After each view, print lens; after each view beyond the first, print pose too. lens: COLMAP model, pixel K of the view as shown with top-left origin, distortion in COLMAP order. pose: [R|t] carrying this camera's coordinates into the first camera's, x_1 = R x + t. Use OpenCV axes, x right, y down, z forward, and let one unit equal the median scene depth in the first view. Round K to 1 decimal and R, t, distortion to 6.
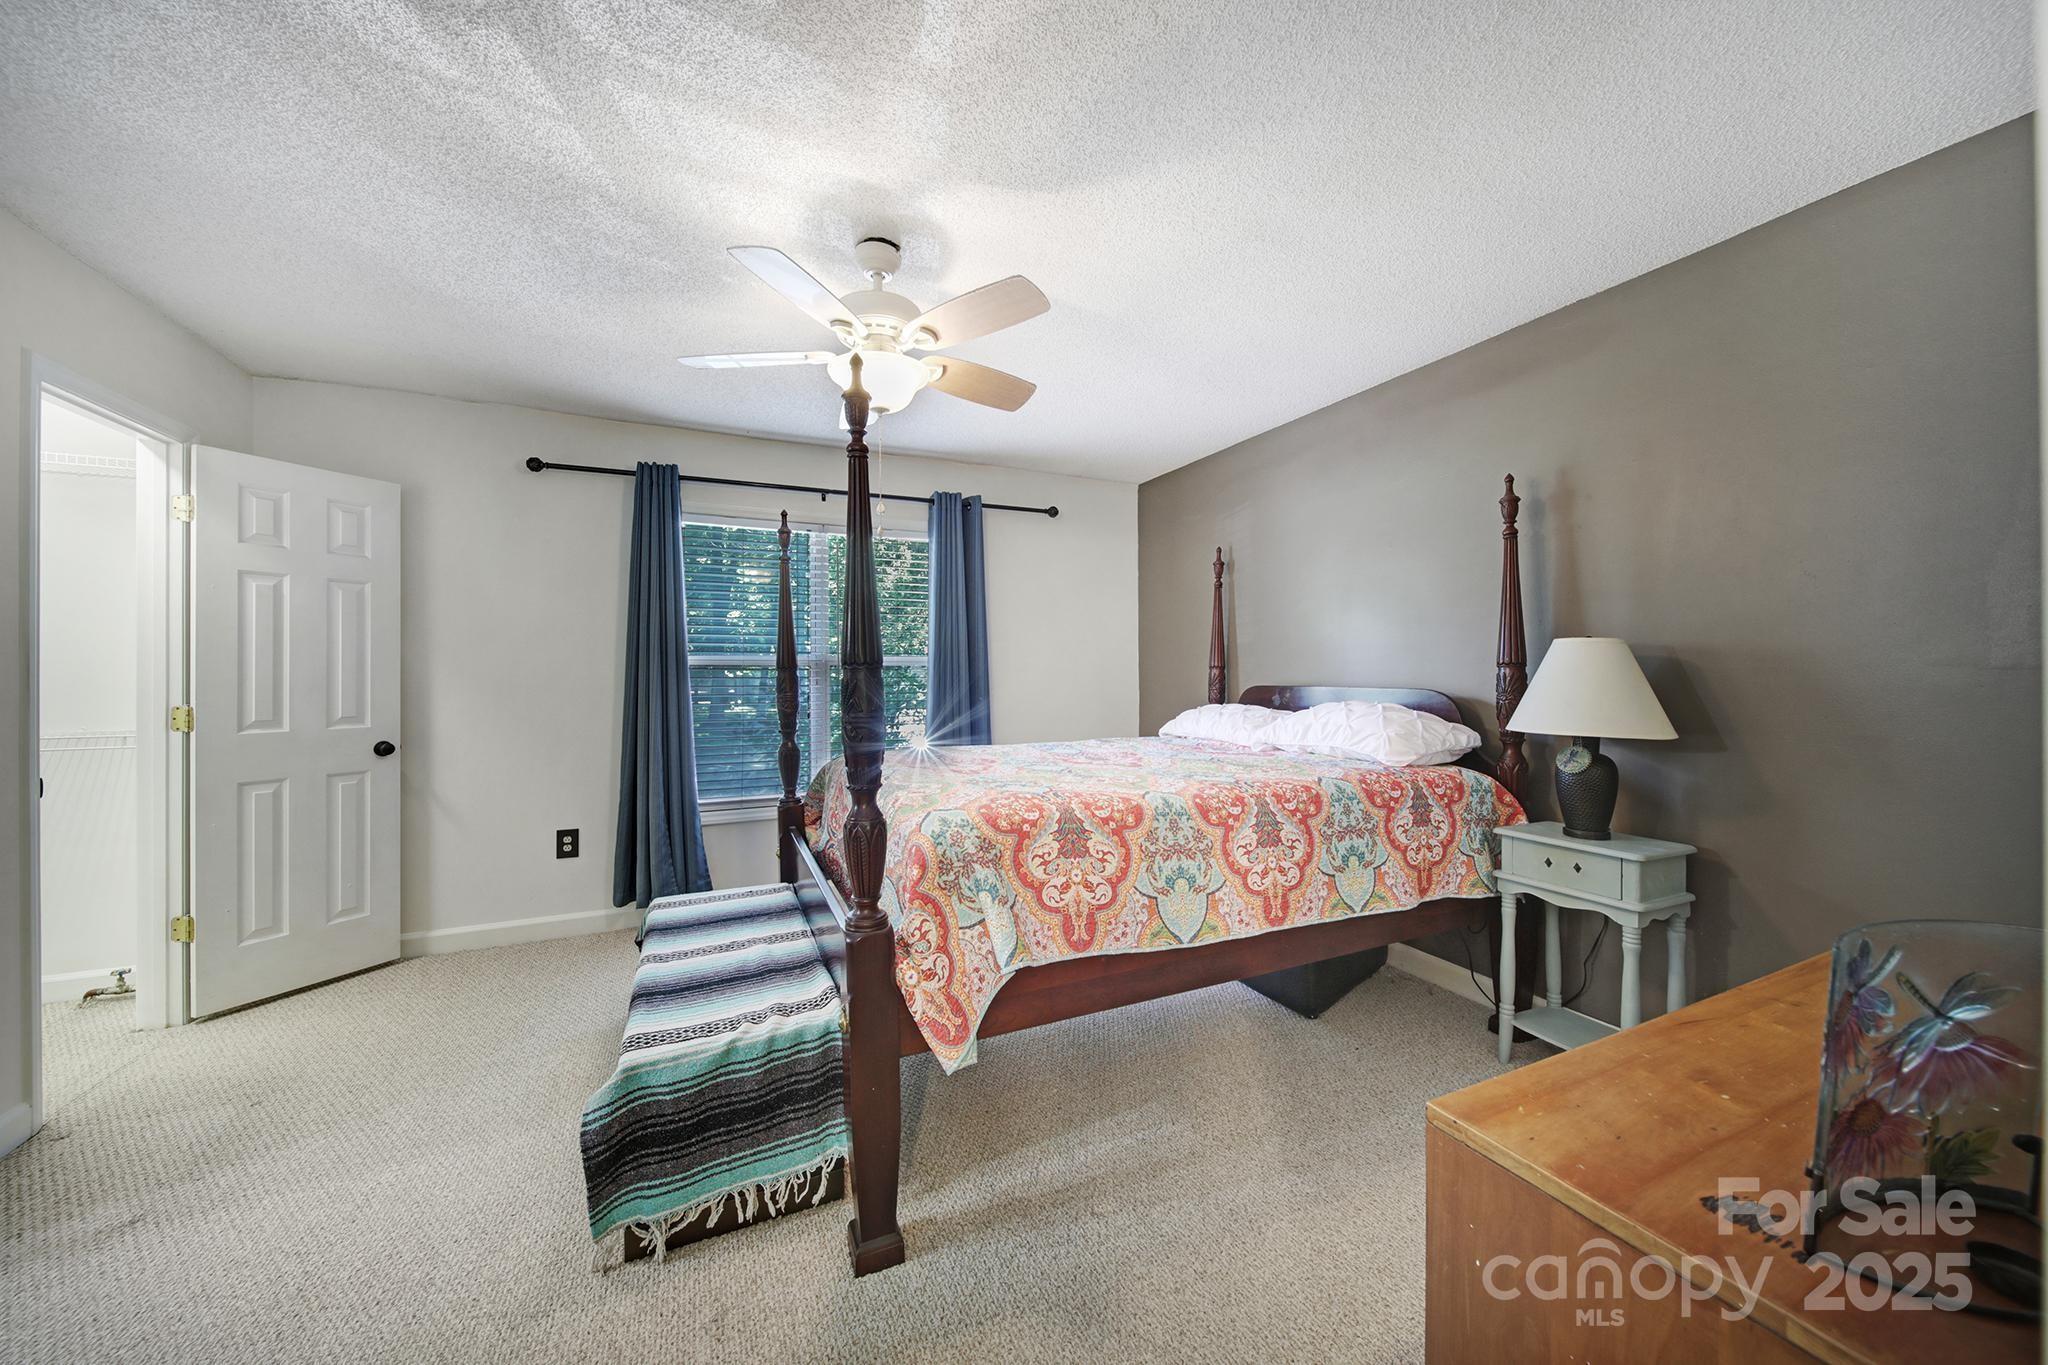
lens RADIAL K [[726.9, 0, 1024.0], [0, 726.9, 682.5], [0, 0, 1]] dist [-0.002219, -0.000330]
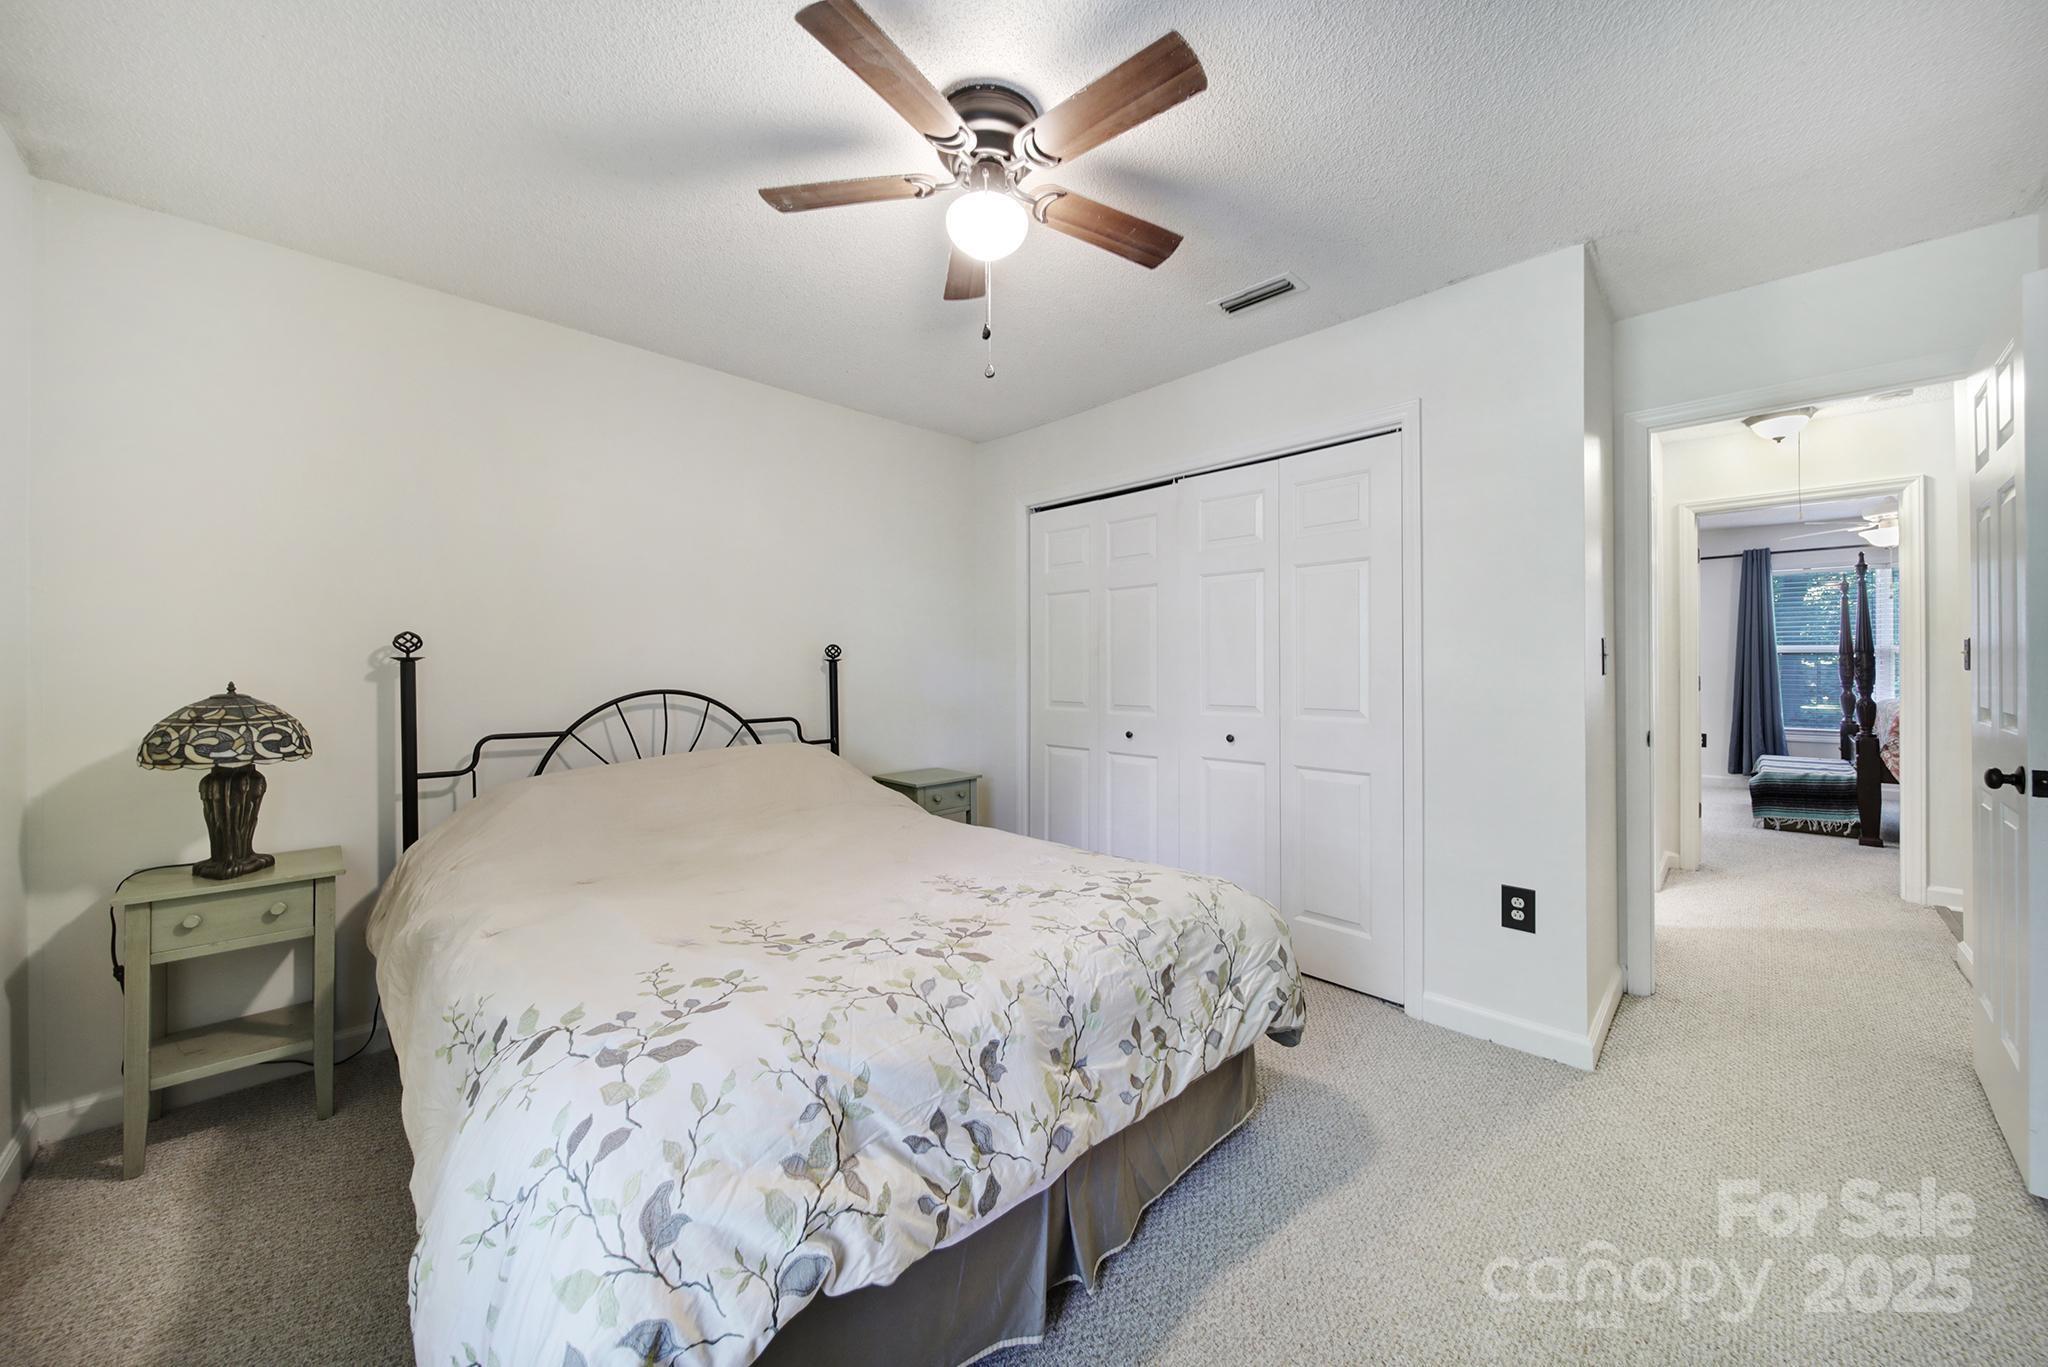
lens RADIAL K [[725.4, 0, 1020.1], [0, 725.4, 659.5], [0, 0, 1]] dist [0.000786, -0.003227]
pose [[0.349252, -0.005607, -0.937012, 1.321342], [-0.011833, 0.999876, -0.010394, 0.077085], [0.936954, 0.014717, 0.349142, -3.241540]]
